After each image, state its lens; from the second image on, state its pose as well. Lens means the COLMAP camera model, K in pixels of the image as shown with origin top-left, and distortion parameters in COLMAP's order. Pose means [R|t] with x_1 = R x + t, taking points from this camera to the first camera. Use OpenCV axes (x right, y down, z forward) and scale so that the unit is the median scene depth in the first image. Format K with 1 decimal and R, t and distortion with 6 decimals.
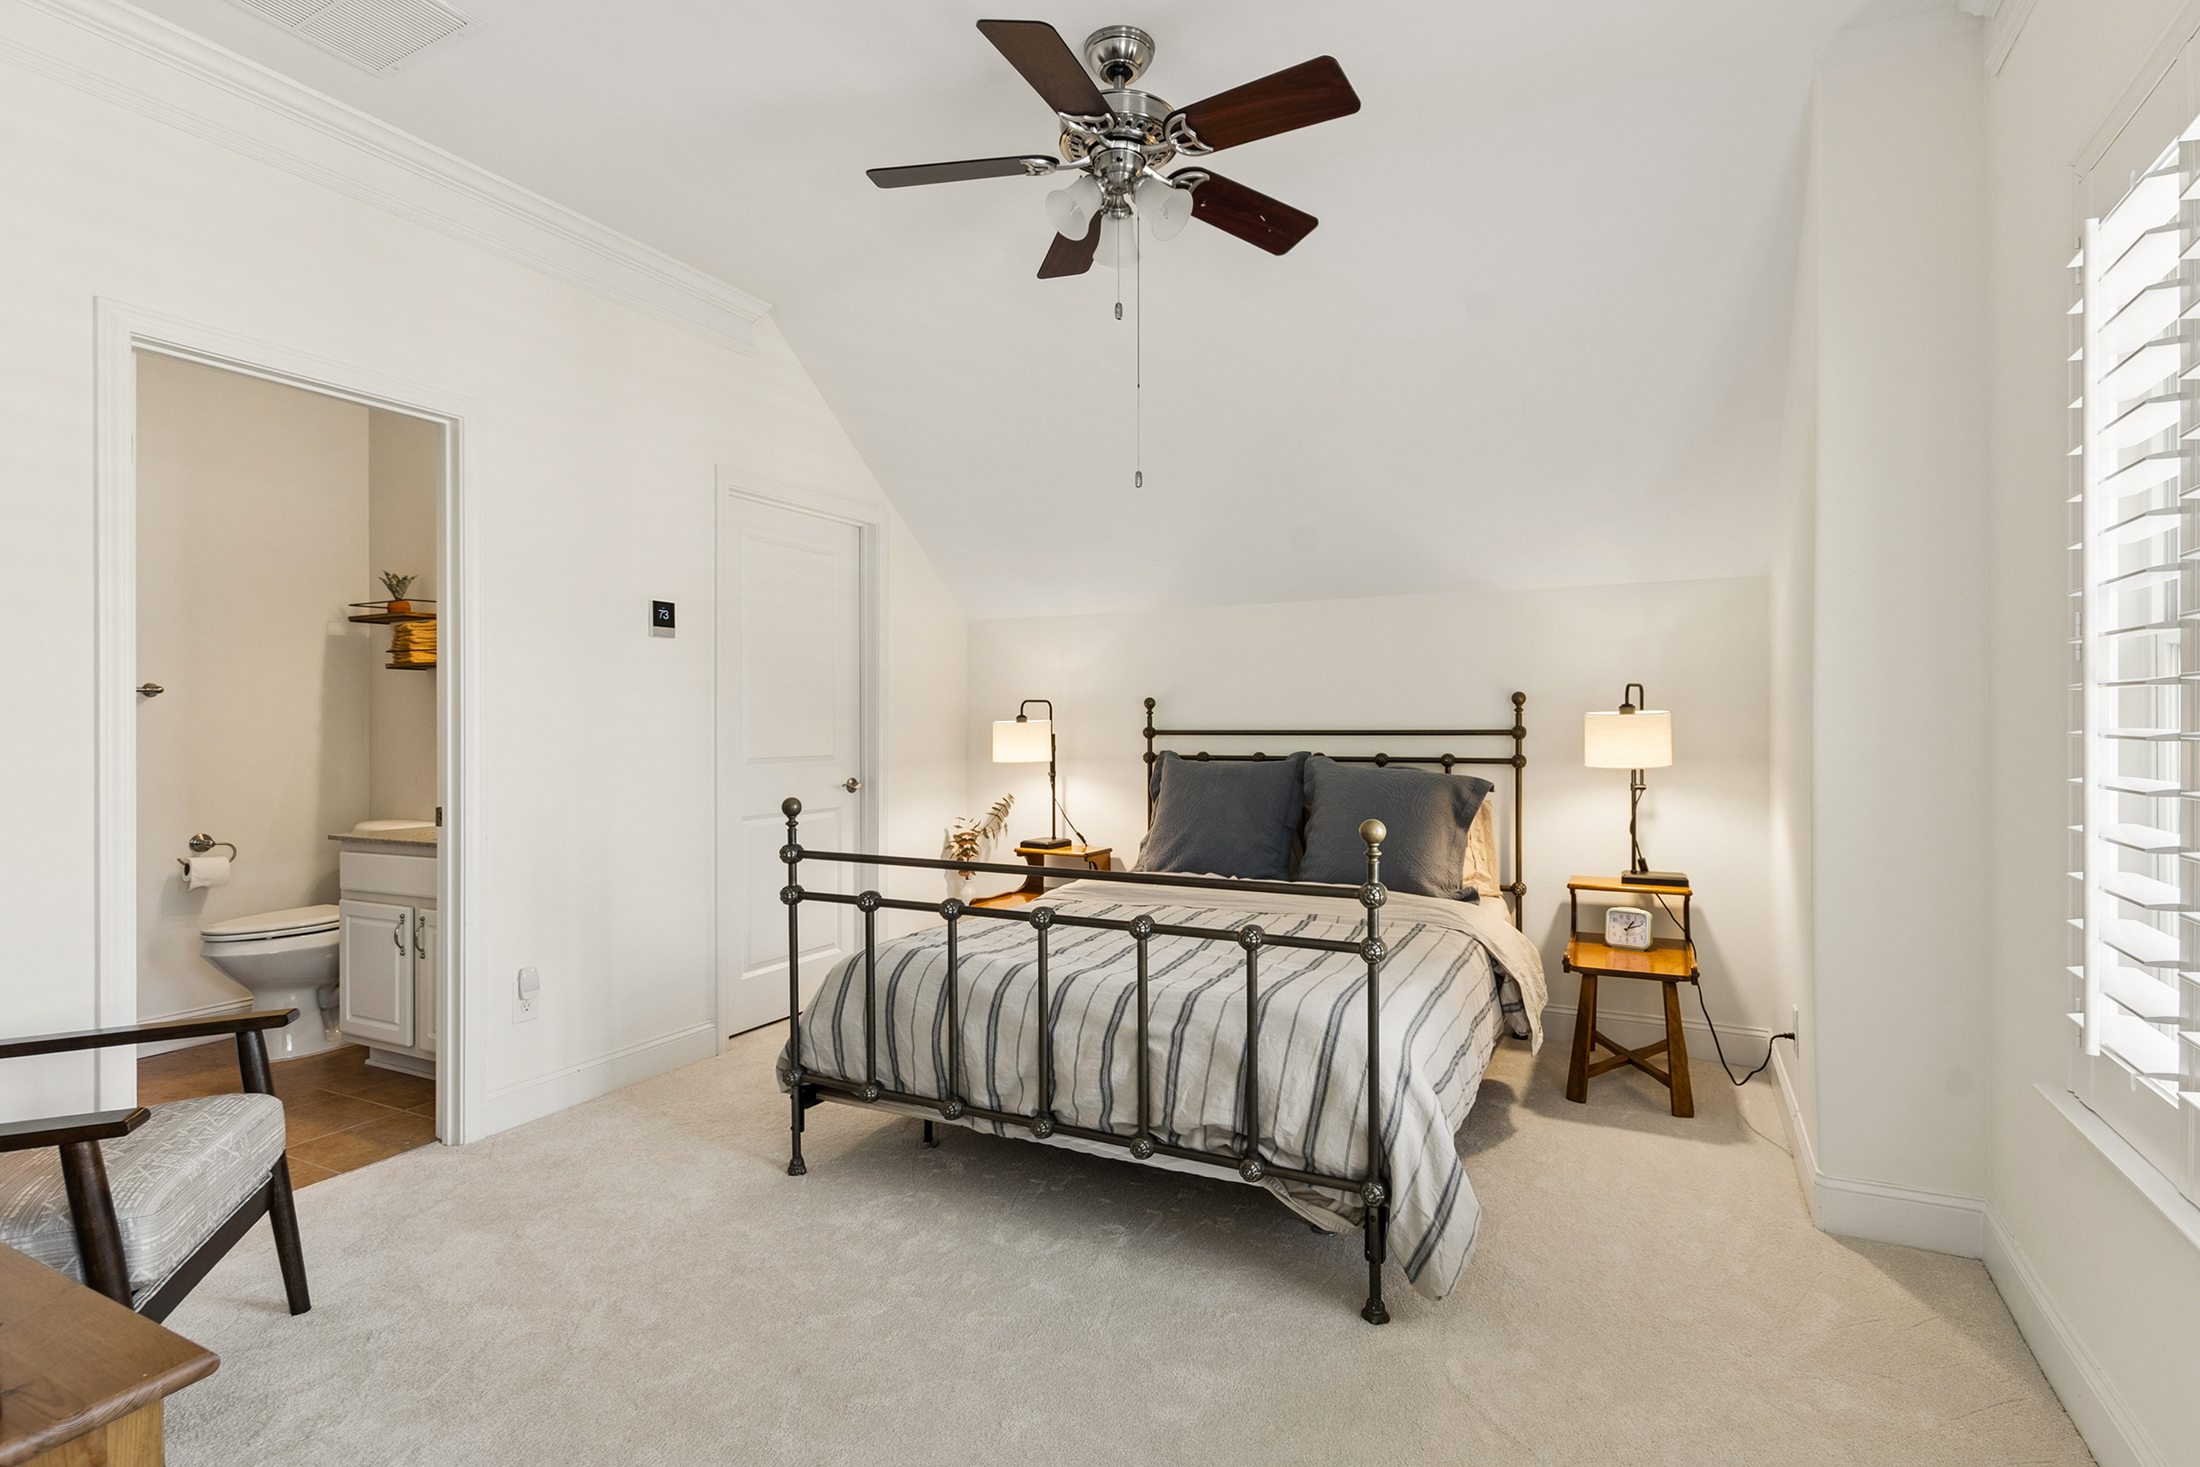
lens RADIAL K [[1051.1, 0, 1093.9], [0, 1051.1, 727.7], [0, 0, 1]] dist [0.011484, -0.002110]
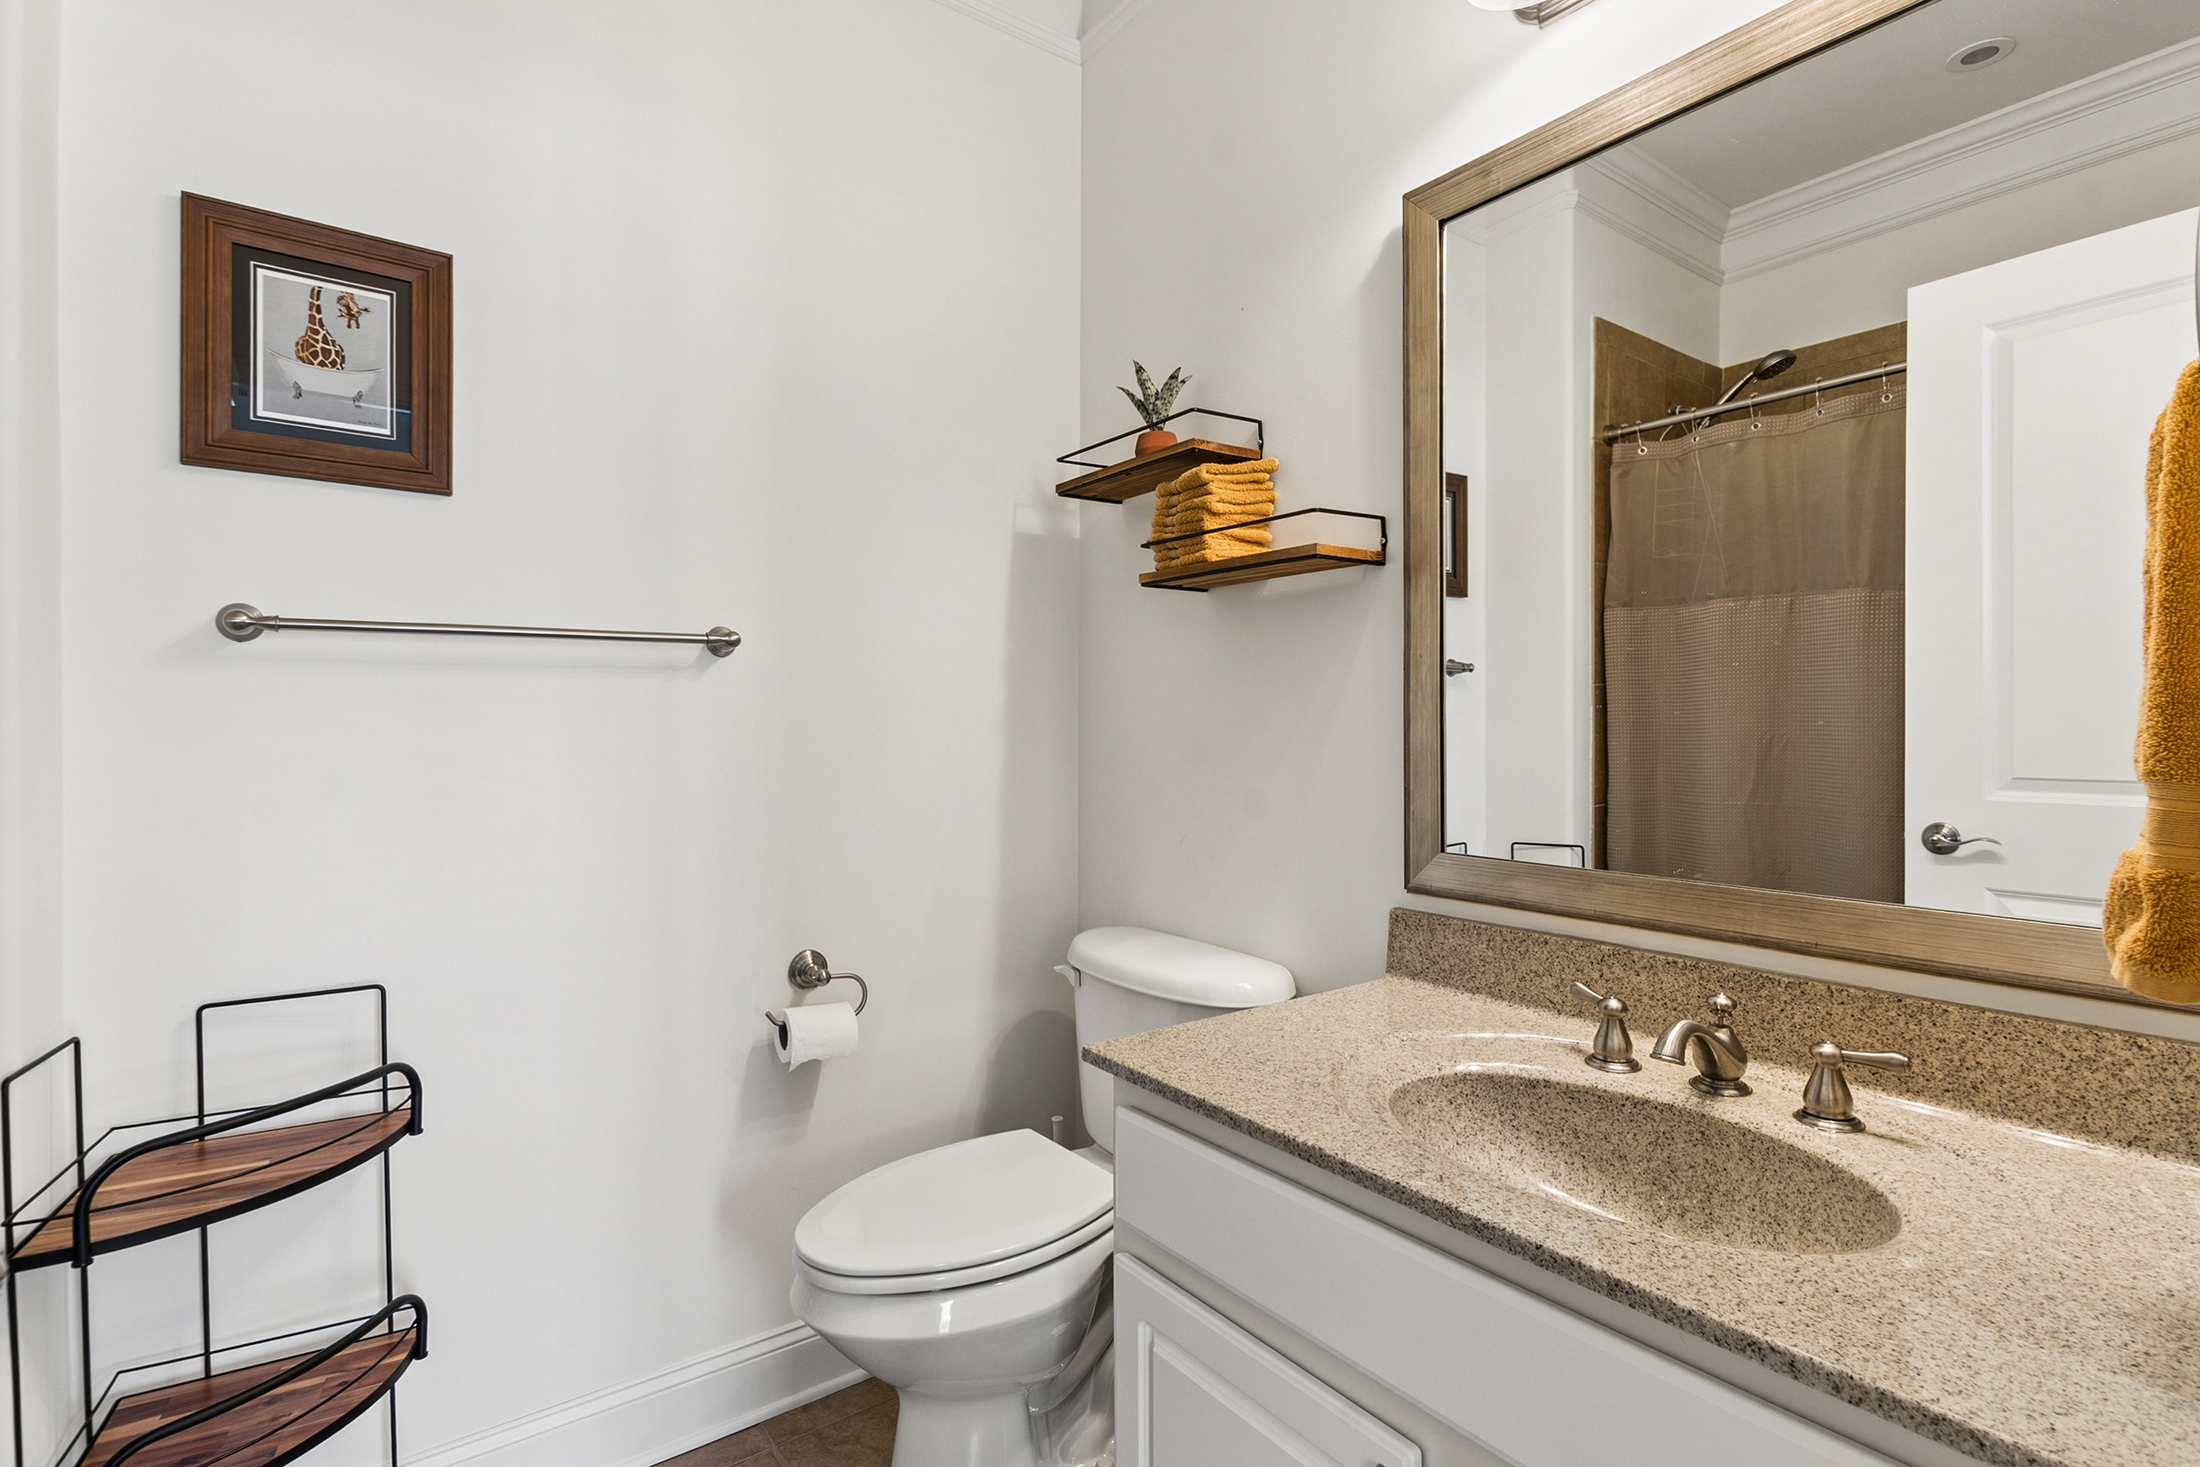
lens RADIAL K [[1051.1, 0, 1098.8], [0, 1051.1, 738.7], [0, 0, 1]] dist [0.011484, -0.002110]
pose [[0.897916, 0.004351, -0.440144, -0.503941], [-0.003574, 0.999990, 0.002594, 0.006264], [0.440151, -0.000756, 0.897923, 0.614210]]
